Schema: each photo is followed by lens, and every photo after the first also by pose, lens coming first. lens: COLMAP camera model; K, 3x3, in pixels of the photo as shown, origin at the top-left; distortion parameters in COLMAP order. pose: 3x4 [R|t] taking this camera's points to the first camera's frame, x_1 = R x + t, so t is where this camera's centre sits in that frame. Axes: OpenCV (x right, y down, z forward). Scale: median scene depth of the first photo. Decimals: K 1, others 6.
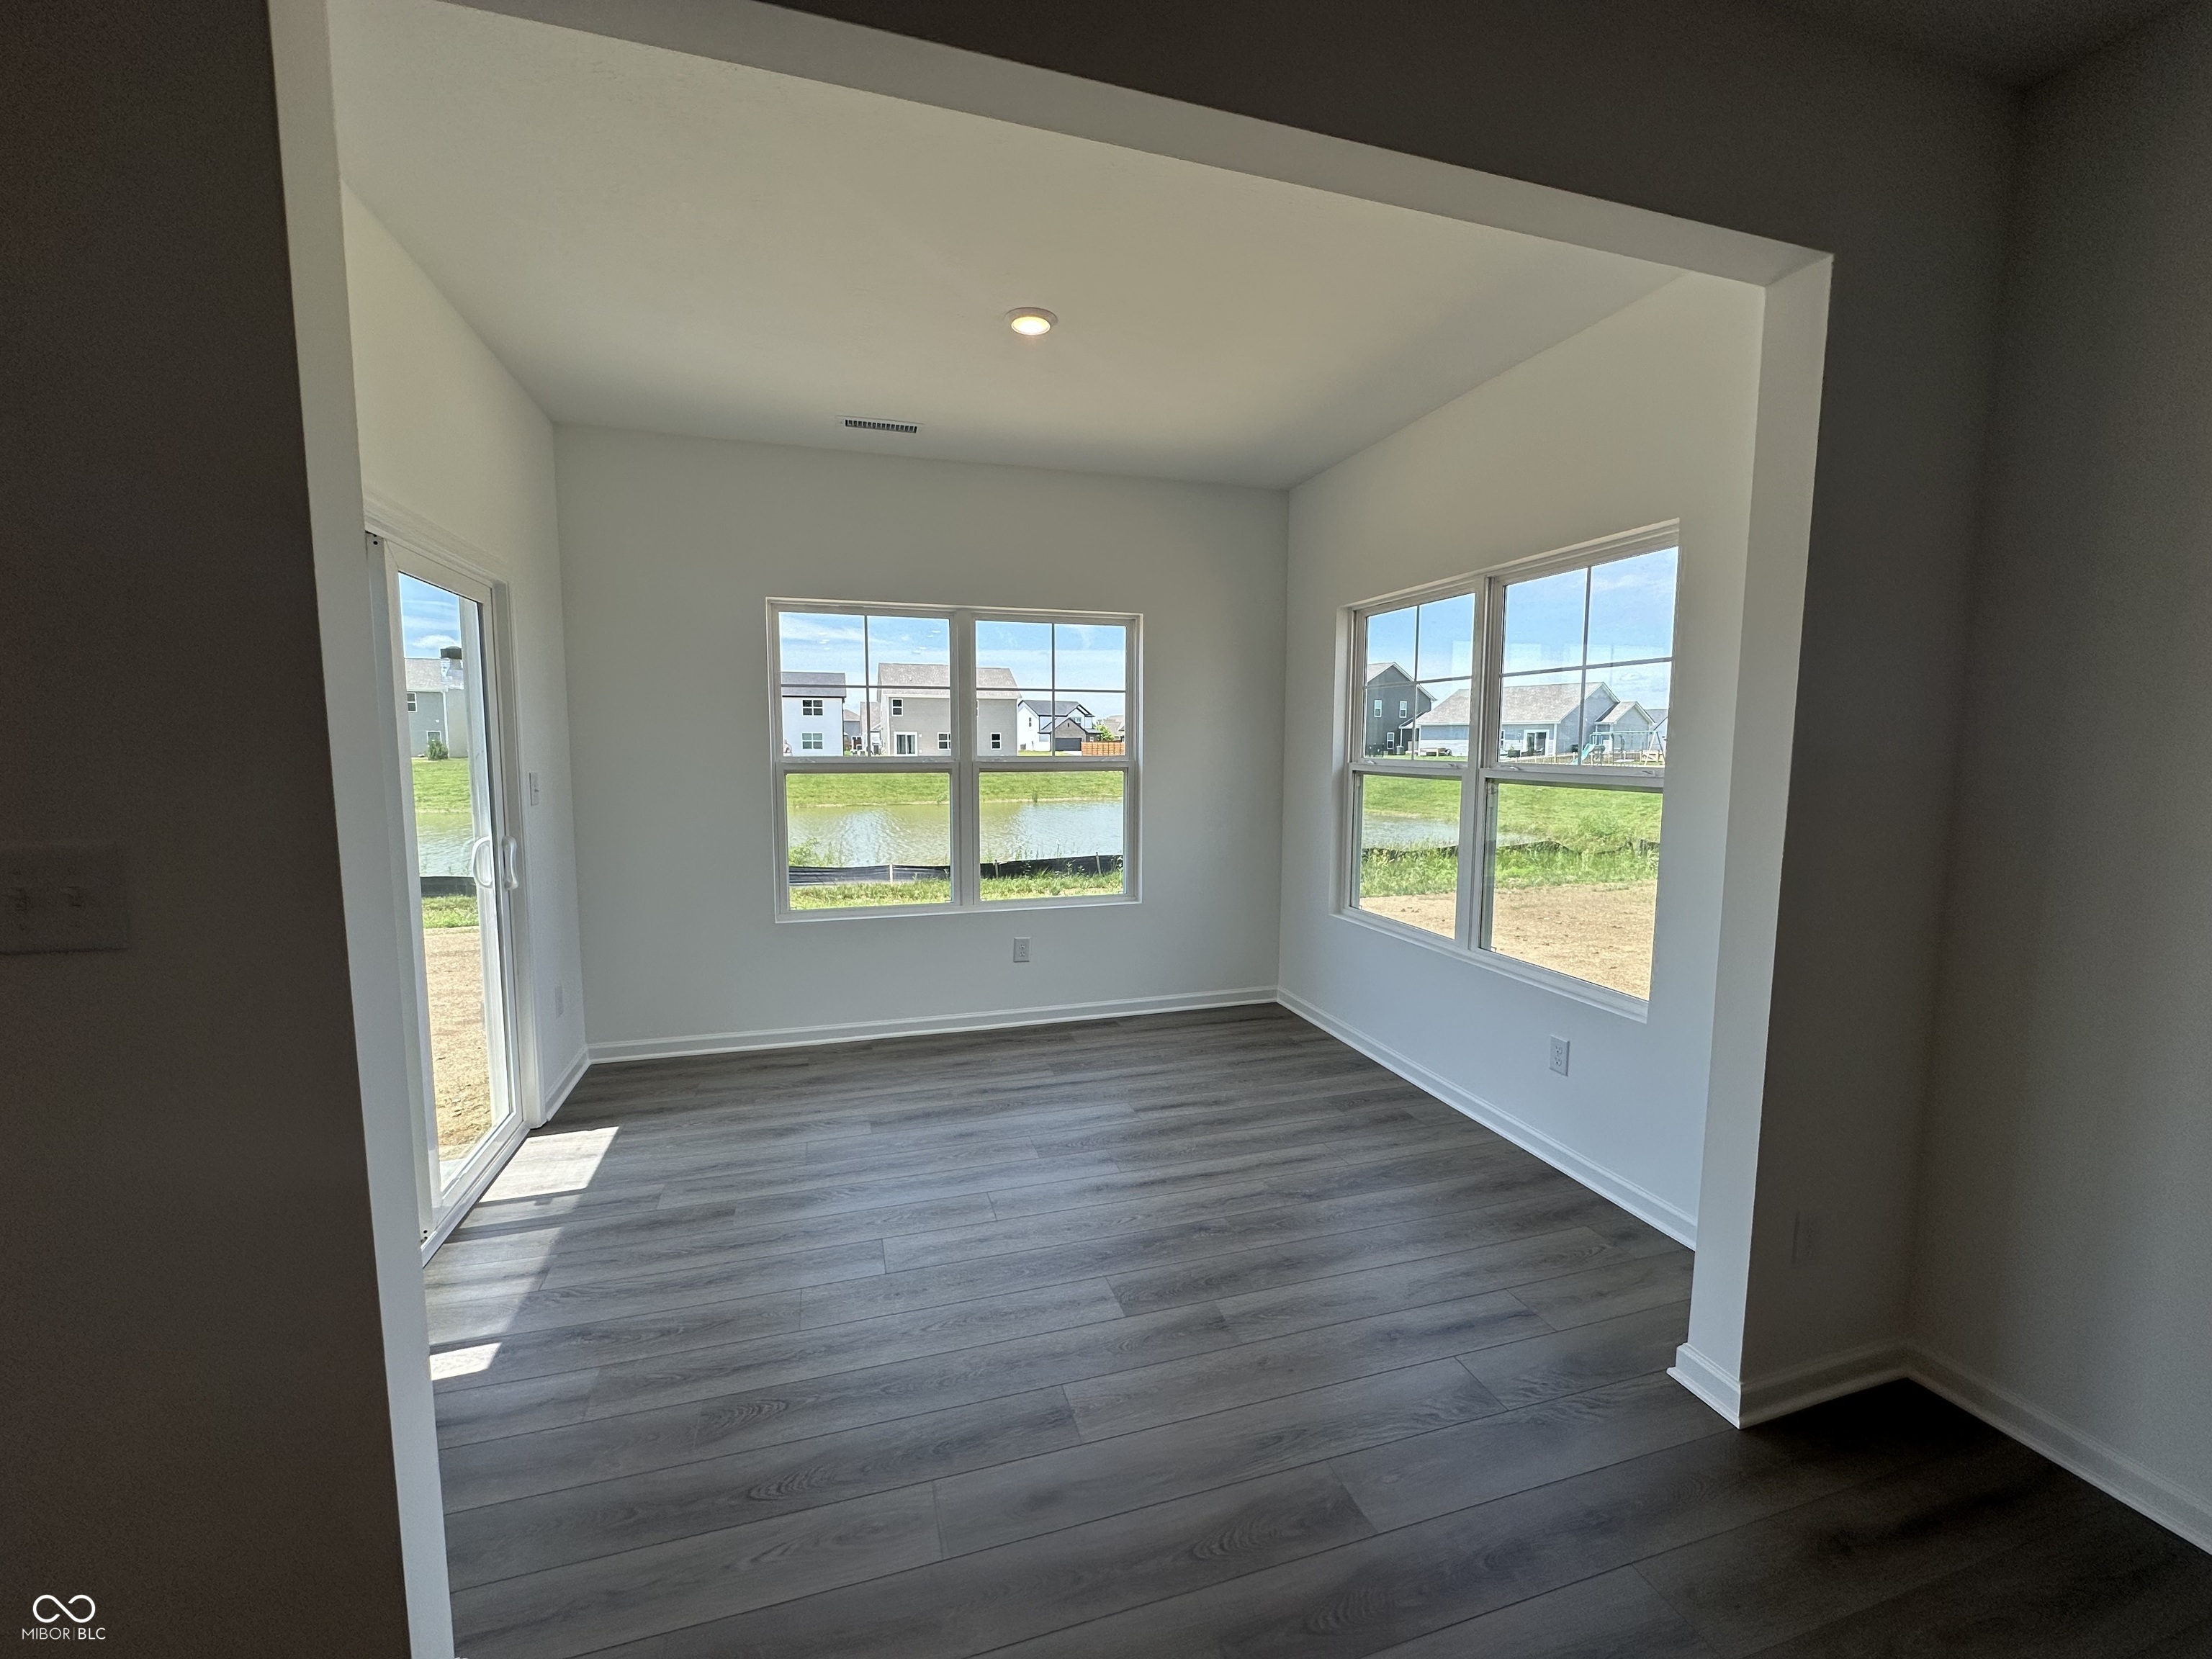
lens RADIAL K [[883.5, 0, 1105.9], [0, 883.5, 836.3], [0, 0, 1]] dist [-0.000282, -0.000033]
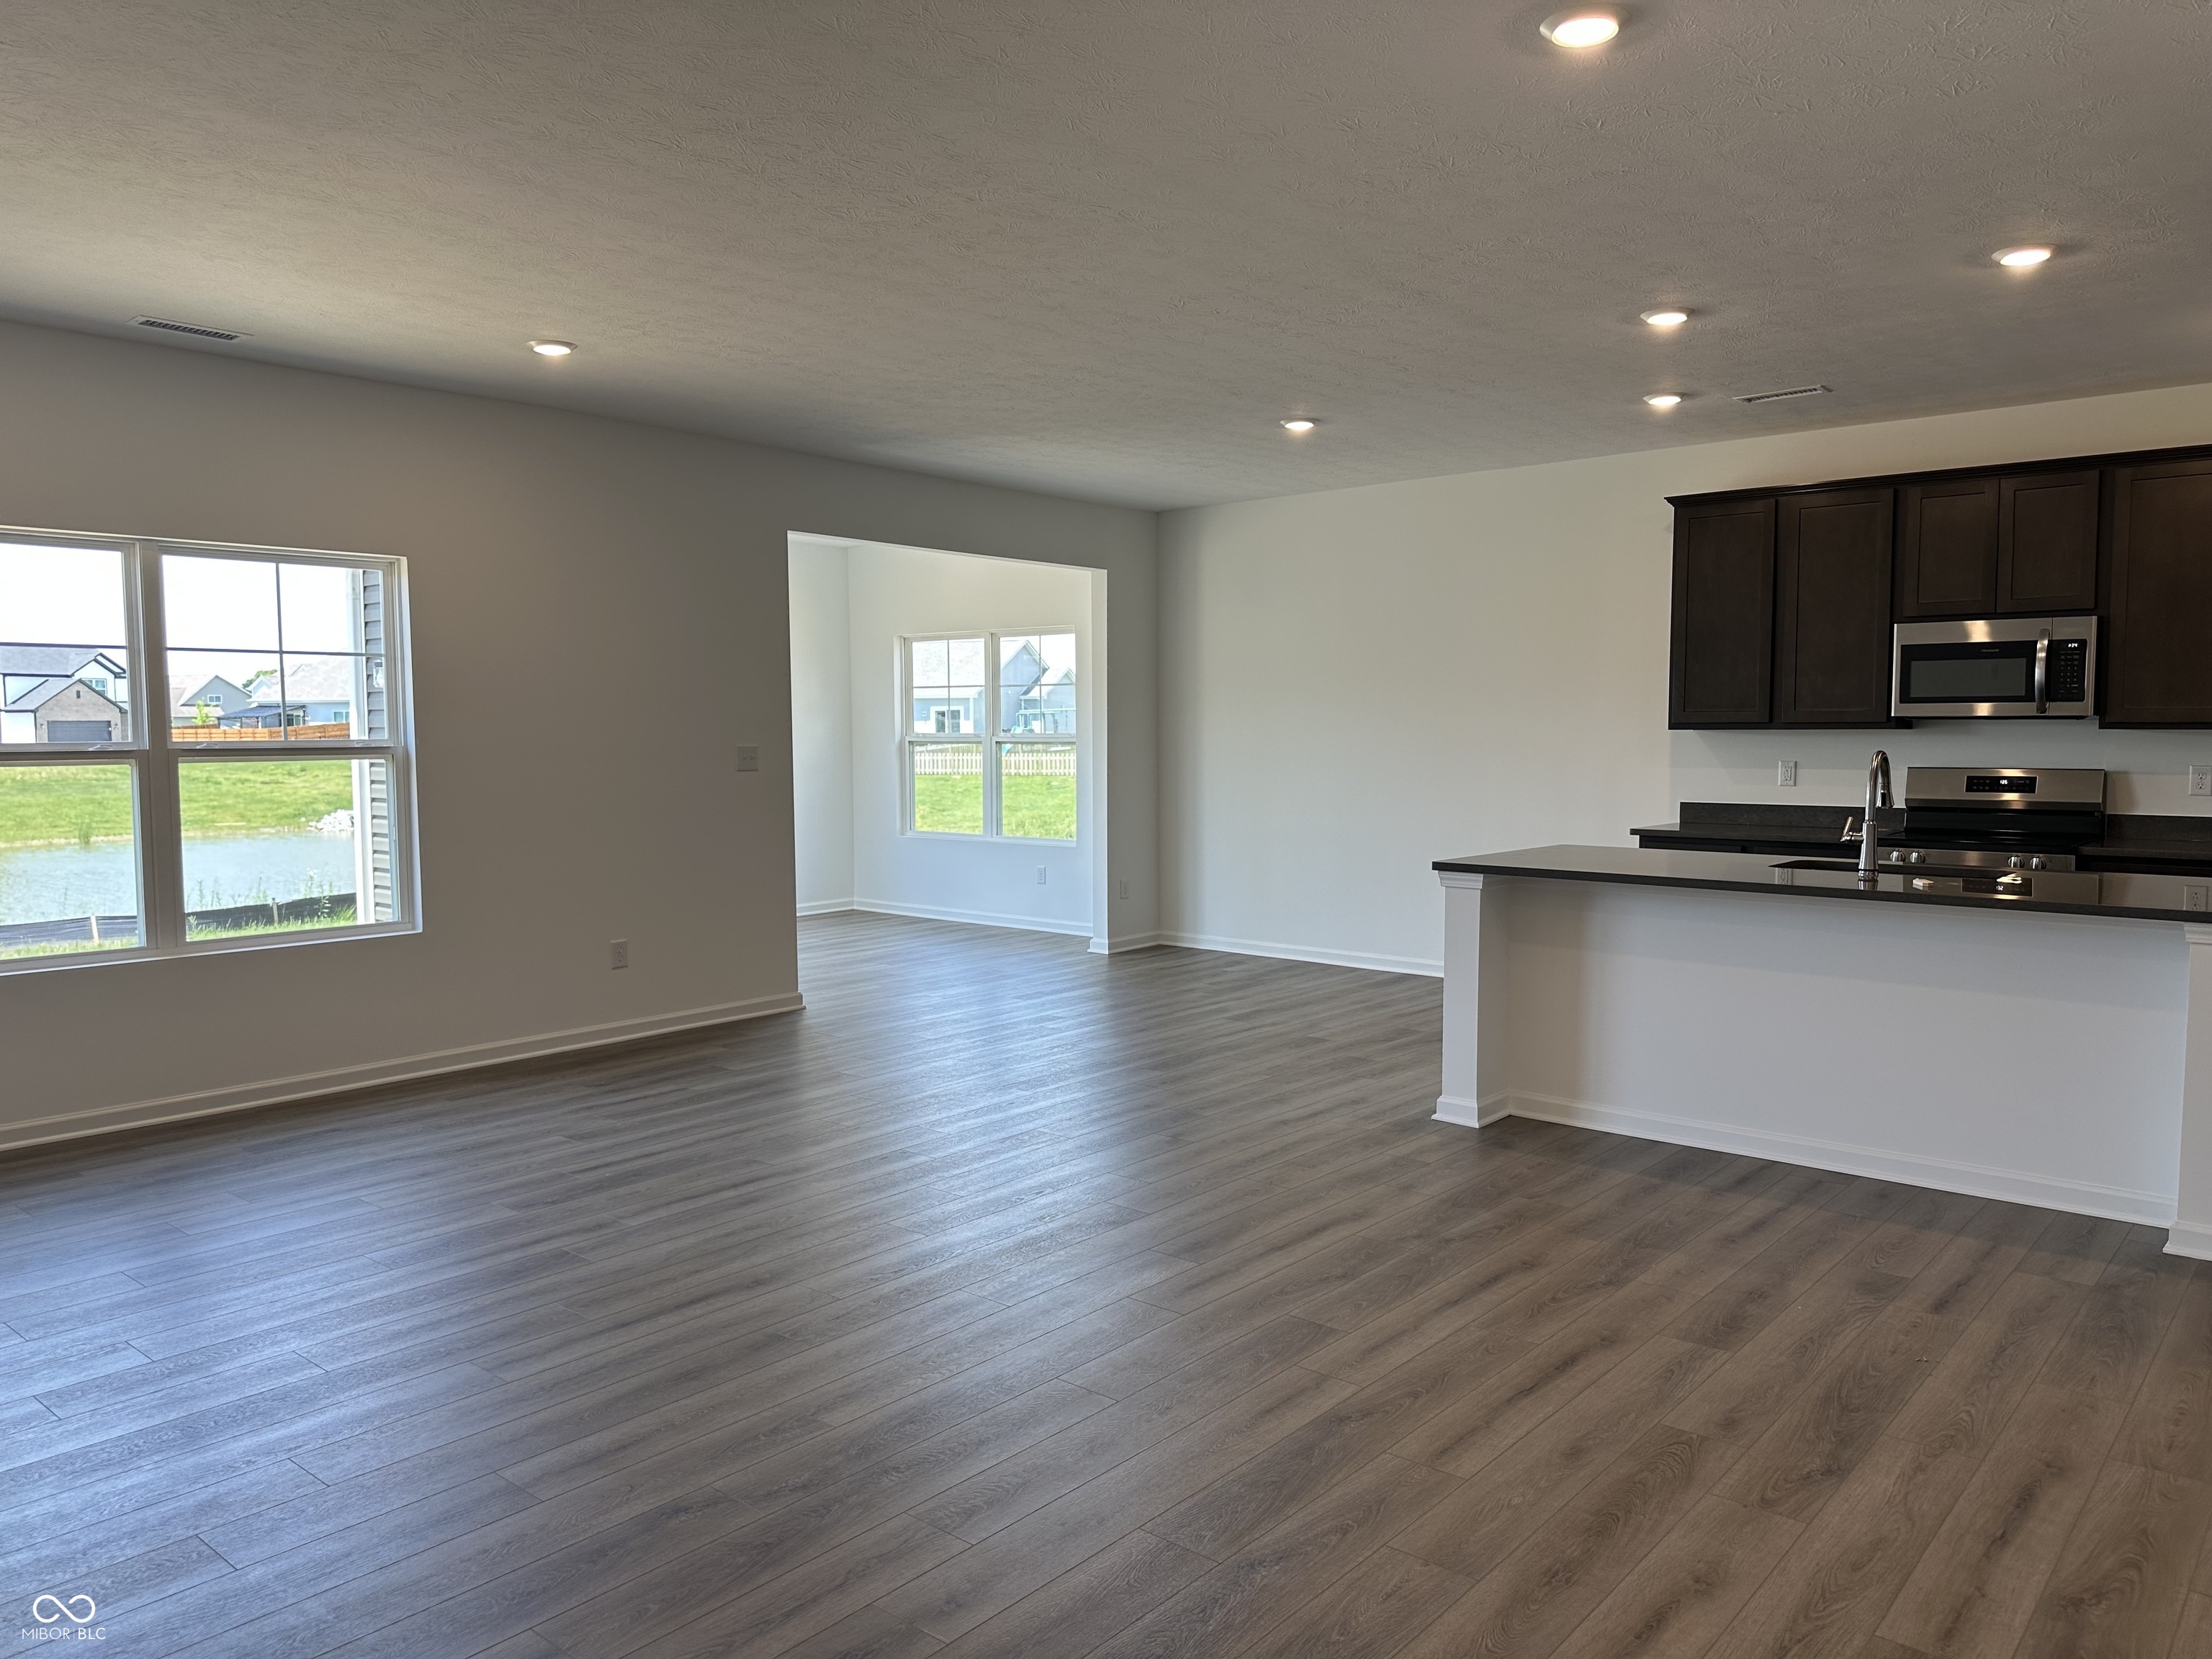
lens RADIAL K [[1510.8, 0, 1109.0], [0, 1510.8, 838.5], [0, 0, 1]] dist [0.007224, -0.003609]
pose [[0.846124, -0.045091, 0.531075, -0.422901], [0.061804, 0.997994, -0.013732, 0.078426], [-0.529390, 0.044442, 0.847214, -0.717518]]
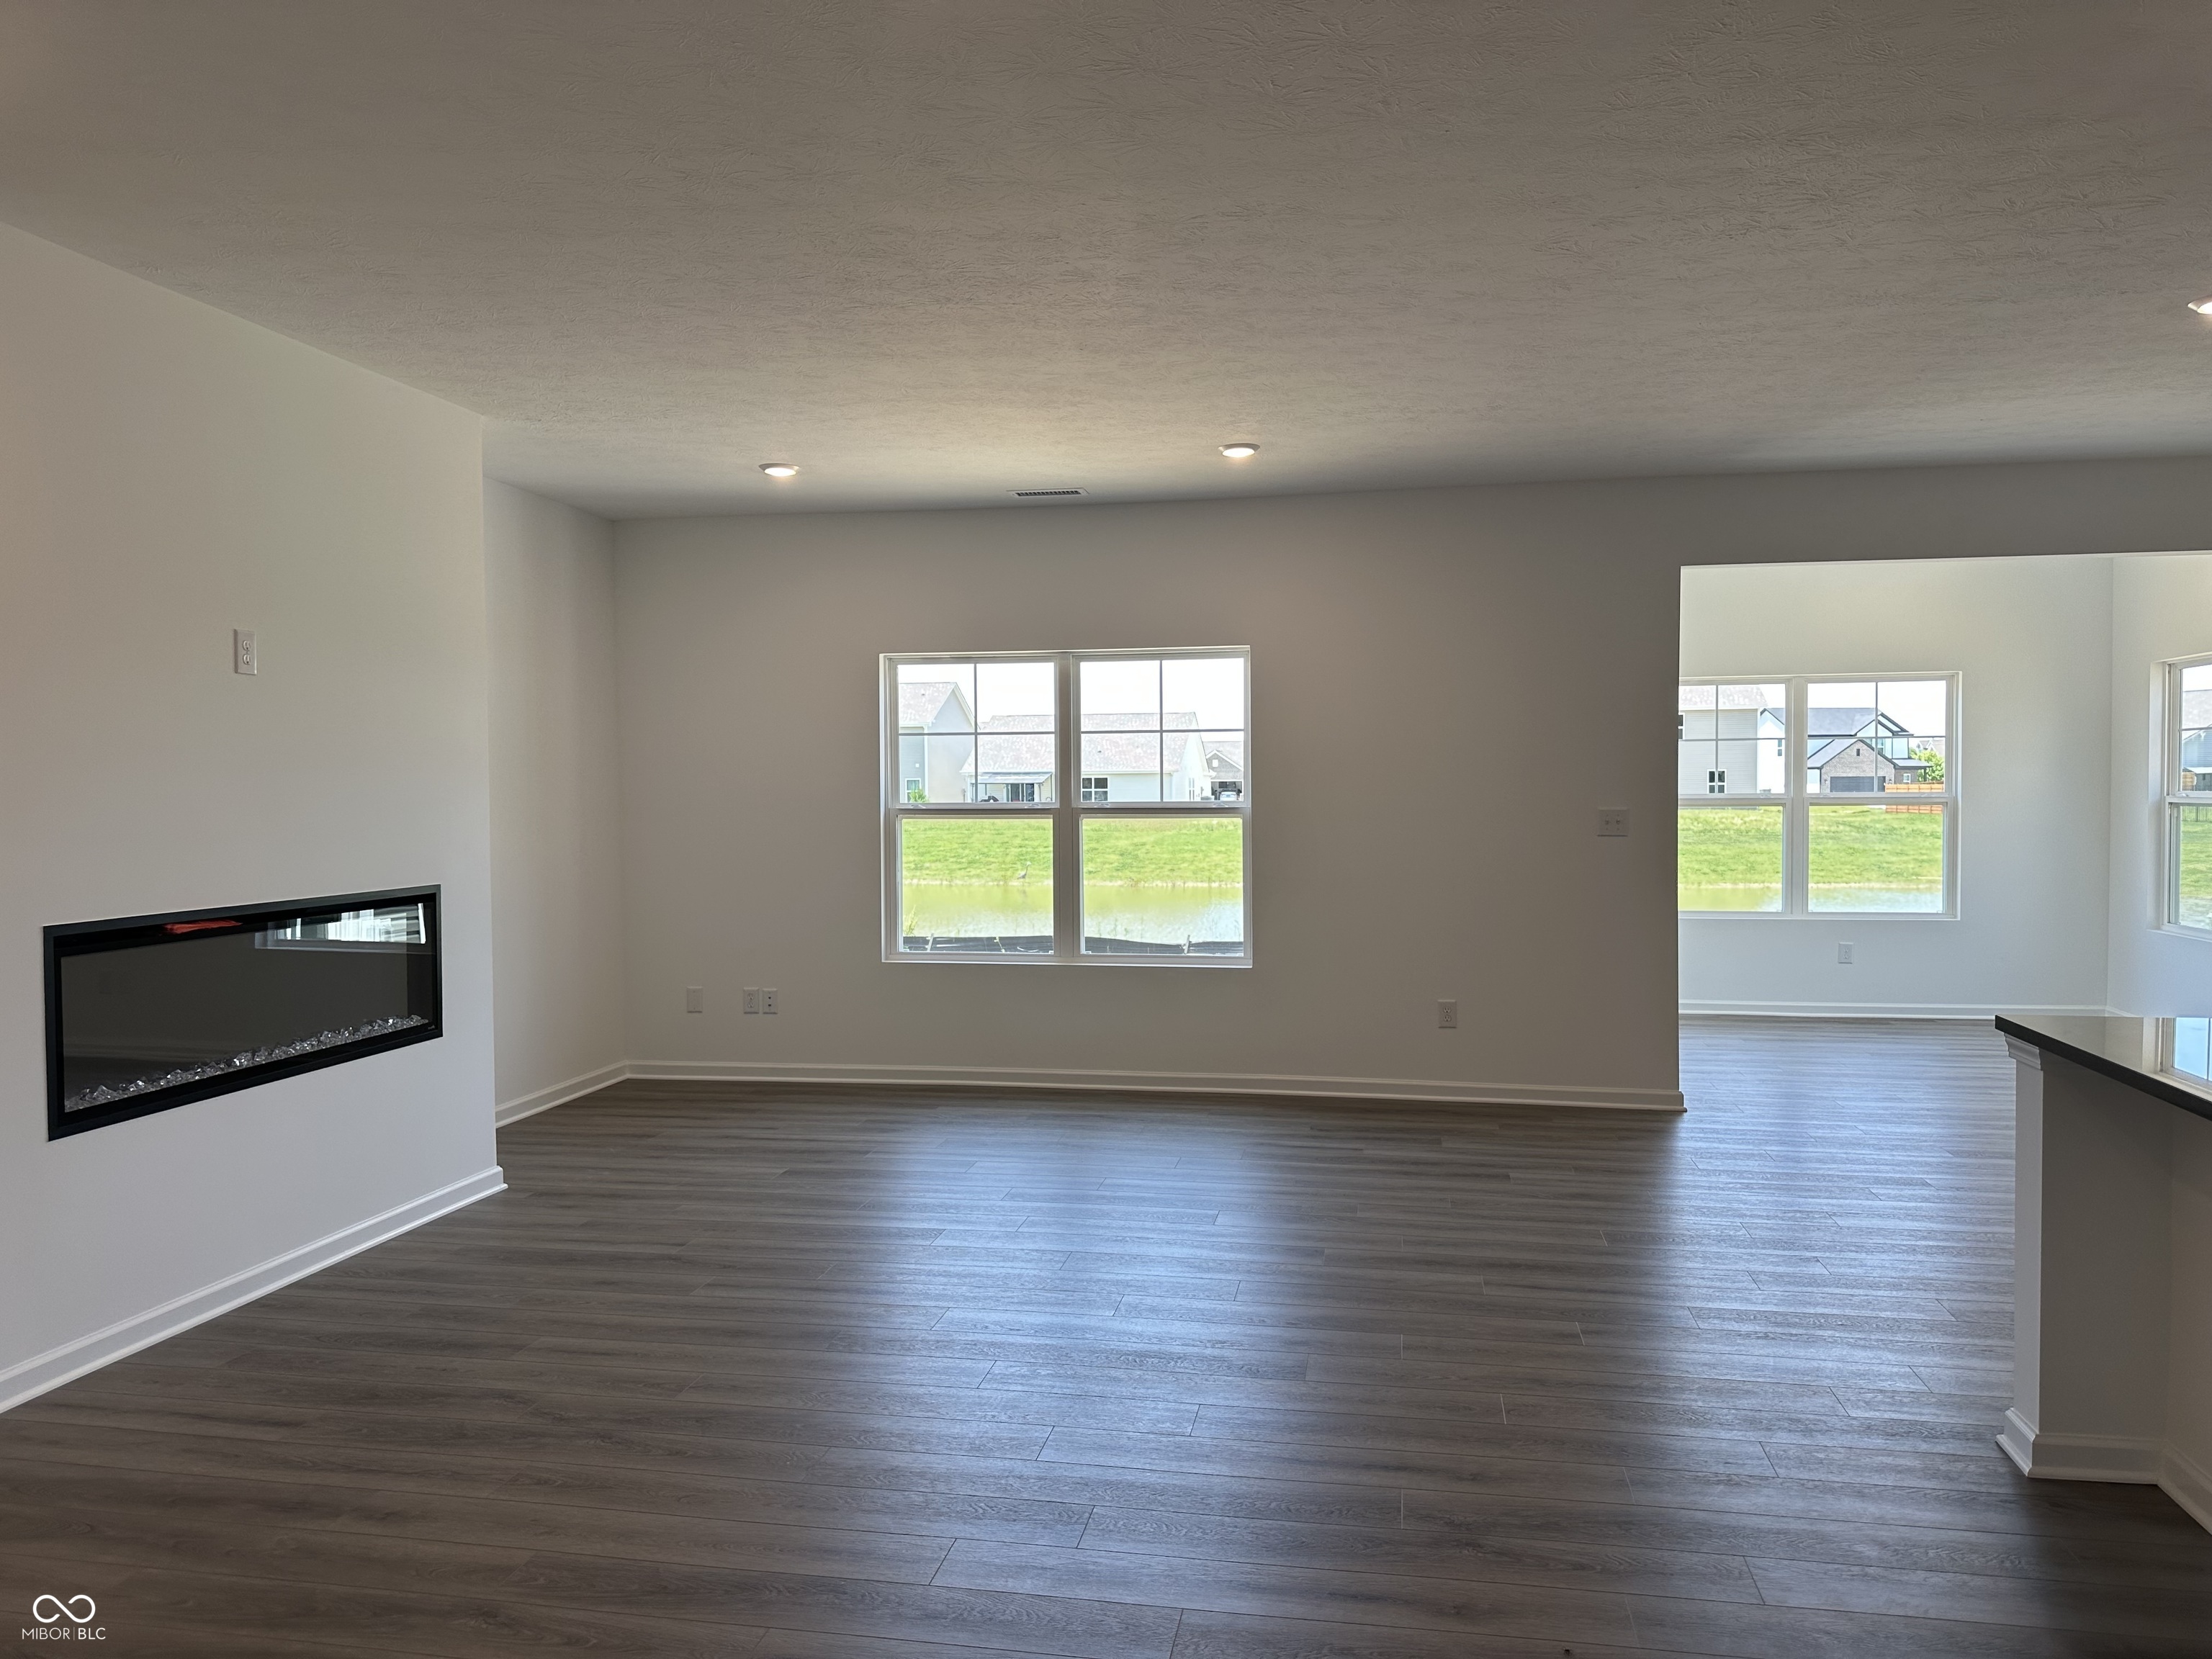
lens RADIAL K [[1510.8, 0, 1109.0], [0, 1510.8, 838.5], [0, 0, 1]] dist [0.007224, -0.003609]
pose [[0.877069, 0.006212, -0.480324, 0.008417], [-0.040944, 0.997244, -0.061866, 0.075648], [0.478616, 0.073927, 0.874907, -0.695159]]
